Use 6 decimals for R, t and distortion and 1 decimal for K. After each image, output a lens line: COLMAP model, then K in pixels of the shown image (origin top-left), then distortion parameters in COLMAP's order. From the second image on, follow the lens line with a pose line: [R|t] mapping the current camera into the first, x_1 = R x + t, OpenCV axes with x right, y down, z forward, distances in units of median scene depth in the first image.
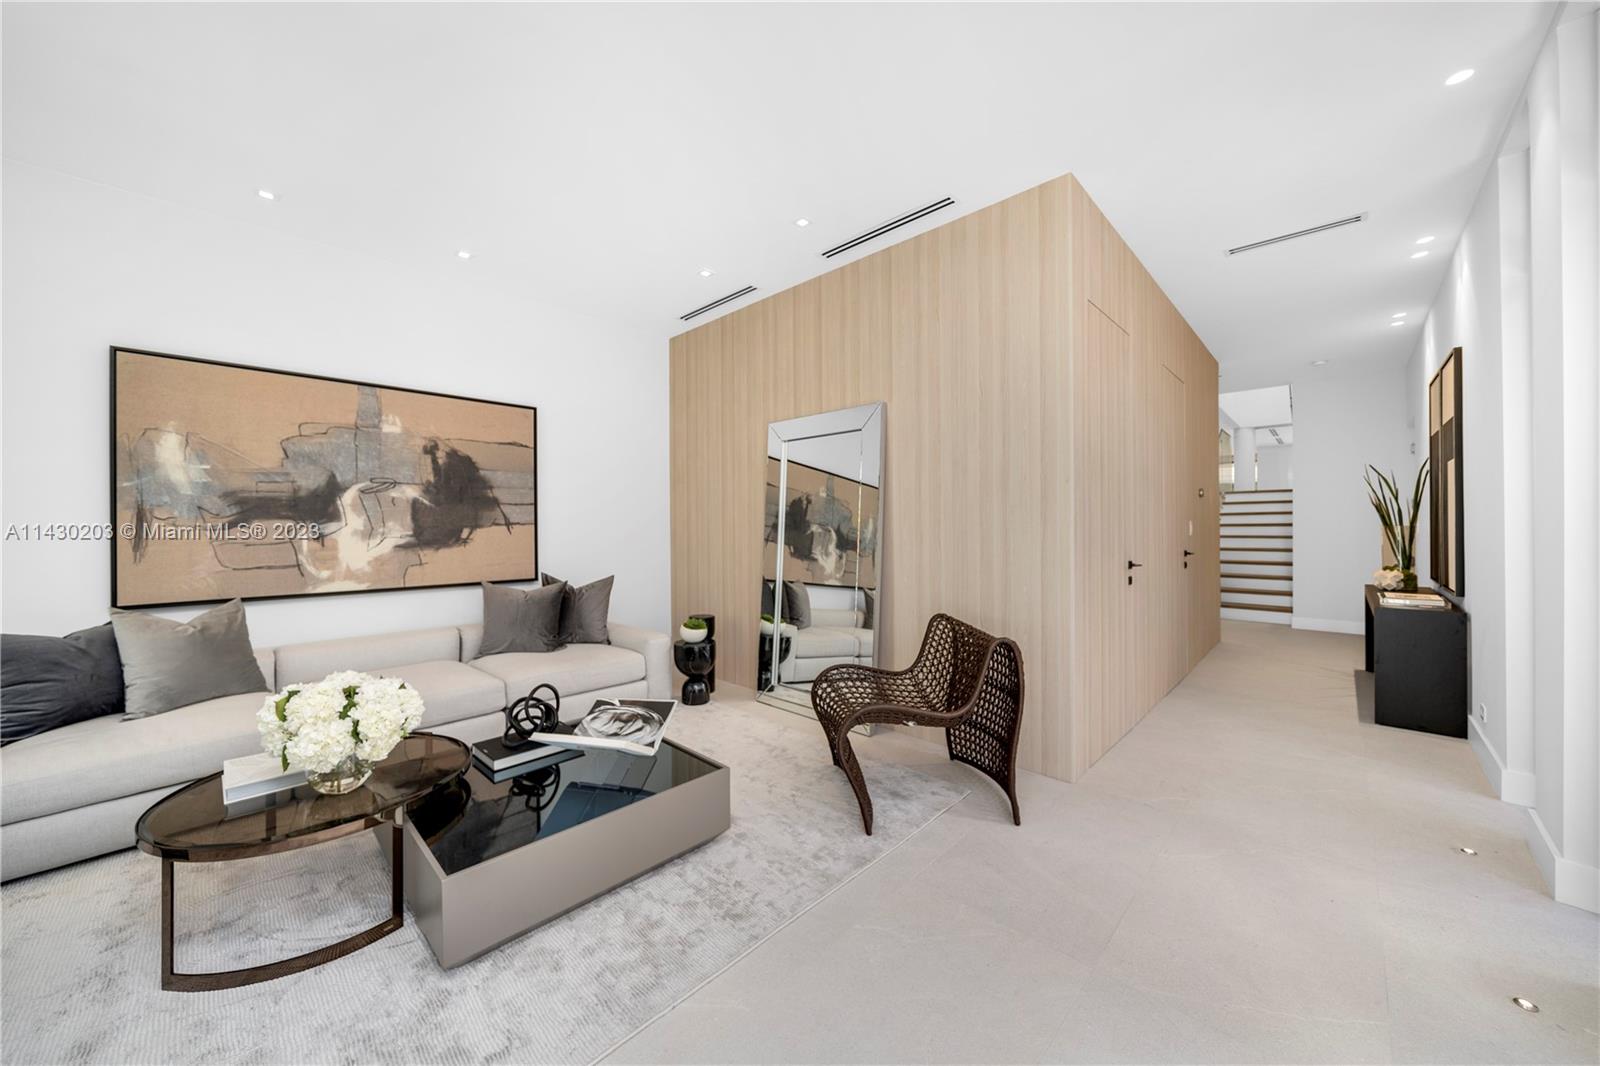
lens RADIAL K [[558.3, 0, 795.8], [0, 558.3, 522.1], [0, 0, 1]] dist [0.000714, -0.000102]
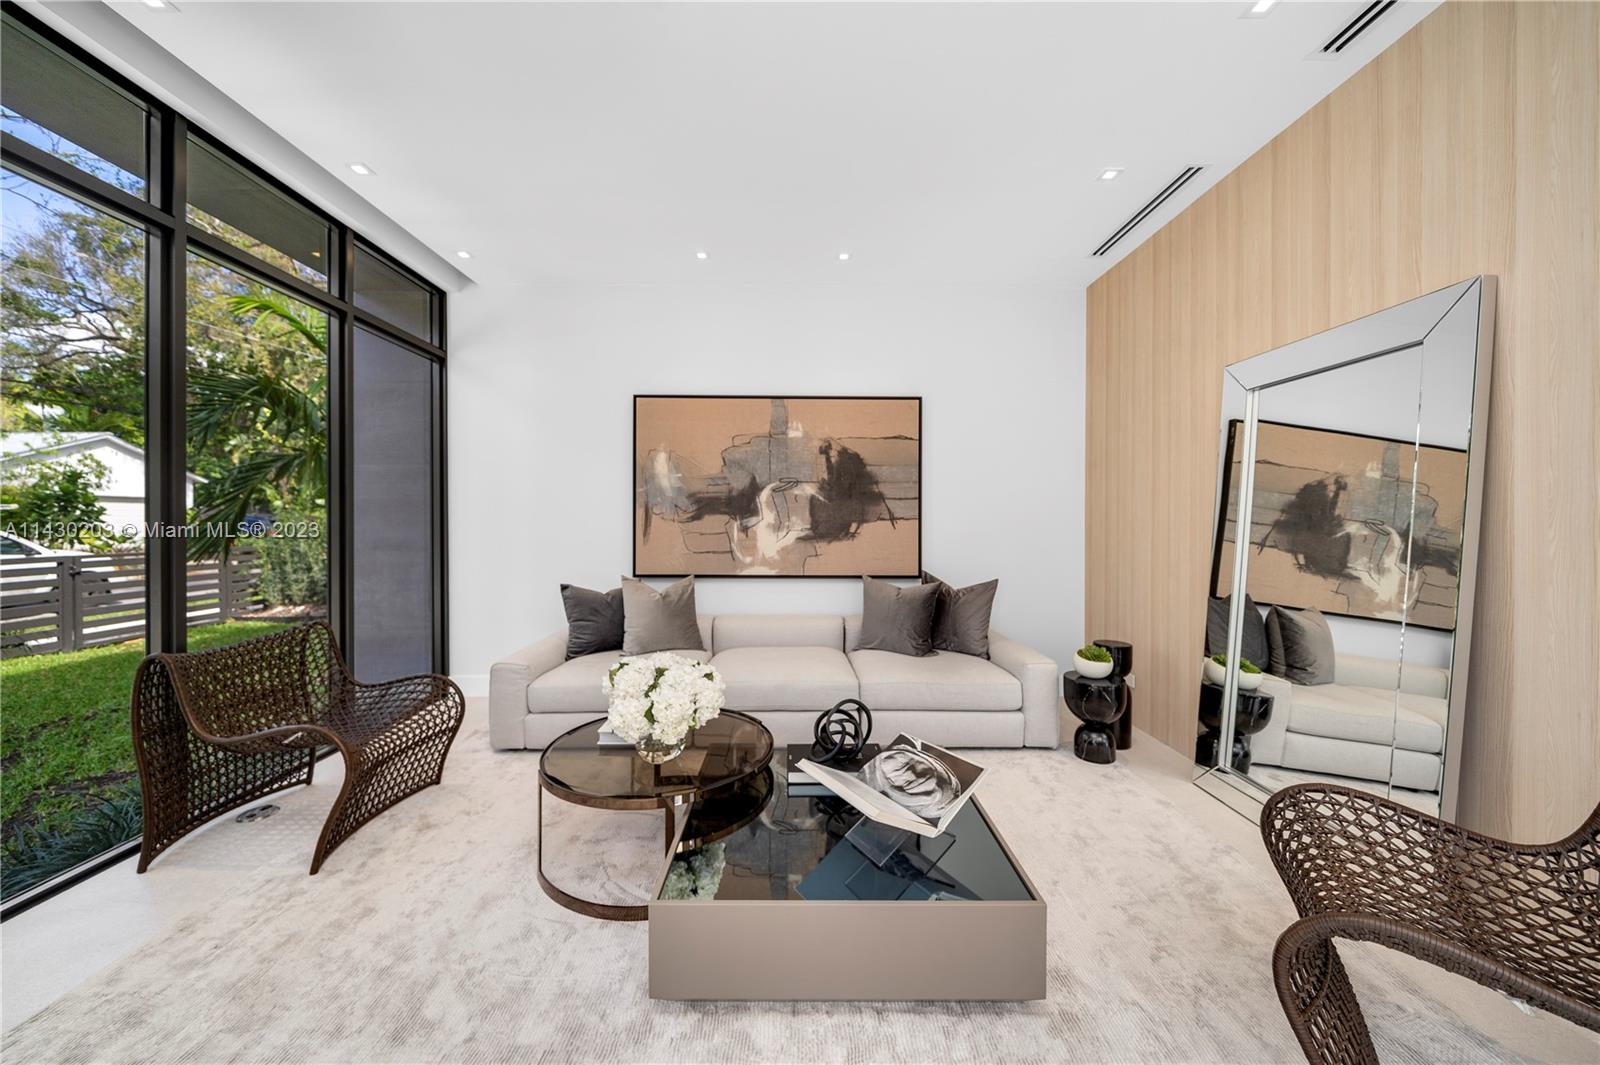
lens RADIAL K [[558.3, 0, 795.8], [0, 558.3, 521.6], [0, 0, 1]] dist [0.000714, -0.000102]
pose [[0.705851, 0.008200, -0.708313, 0.072044], [-0.003064, 0.999959, 0.008524, 0.000136], [0.708354, -0.003846, 0.705847, 0.201192]]
